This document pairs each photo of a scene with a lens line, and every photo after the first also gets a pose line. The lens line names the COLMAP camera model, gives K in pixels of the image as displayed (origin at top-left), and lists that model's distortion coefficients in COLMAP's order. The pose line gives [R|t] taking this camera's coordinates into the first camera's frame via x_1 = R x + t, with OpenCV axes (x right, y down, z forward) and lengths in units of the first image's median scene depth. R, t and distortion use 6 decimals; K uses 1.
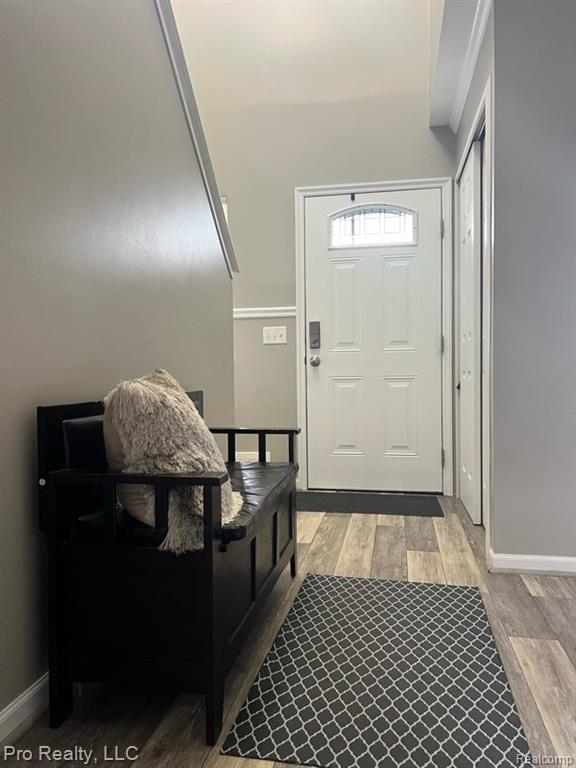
lens RADIAL K [[581.7, 0, 288.0], [0, 581.7, 384.0], [0, 0, 1]] dist [0.065379, -0.079800]
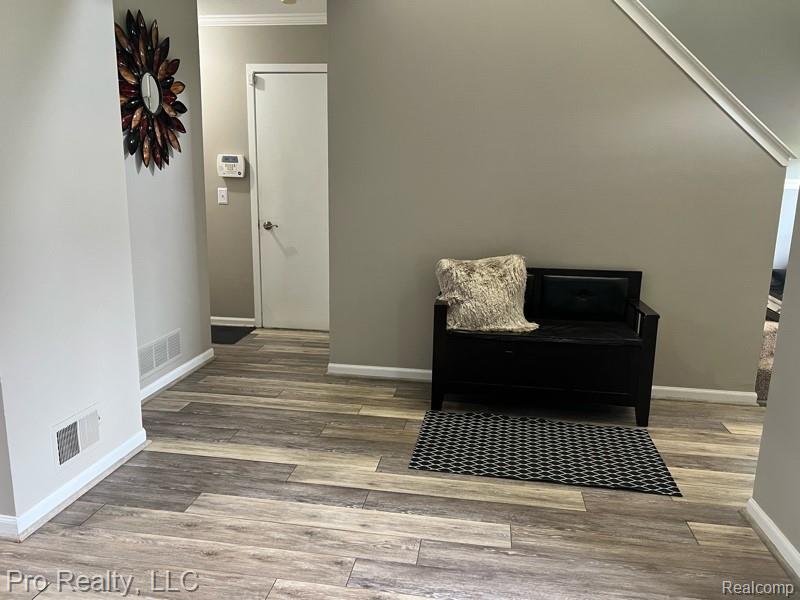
lens RADIAL K [[605.9, 0, 400.0], [0, 605.9, 300.0], [0, 0, 1]] dist [0.065379, -0.079800]
pose [[0.039217, 0.206929, -0.977570, 1.330646], [-0.049661, 0.977517, 0.204926, -0.200121], [0.997996, 0.040511, 0.048612, 0.439168]]
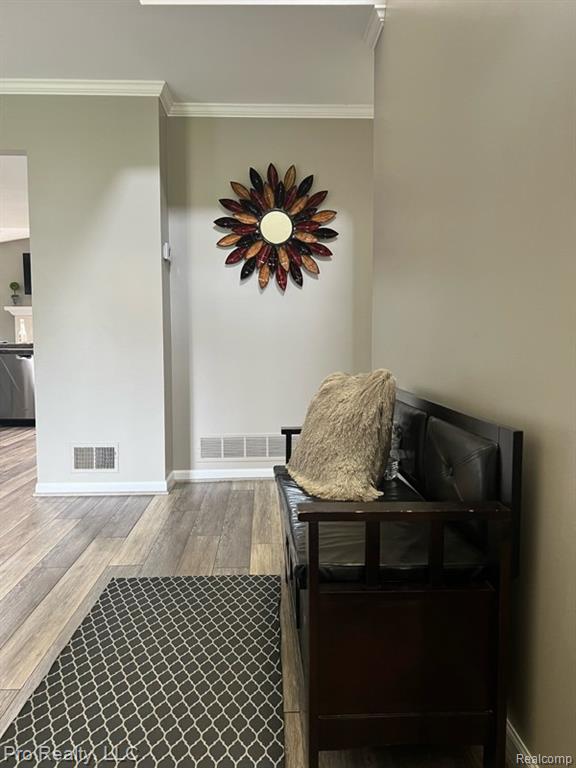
lens RADIAL K [[581.7, 0, 288.0], [0, 581.7, 384.0], [0, 0, 1]] dist [0.065379, -0.079800]
pose [[-0.974057, 0.030644, -0.224218, 0.145401], [0.005972, 0.993925, 0.109898, -0.090396], [0.226224, 0.105708, -0.968323, 1.579830]]
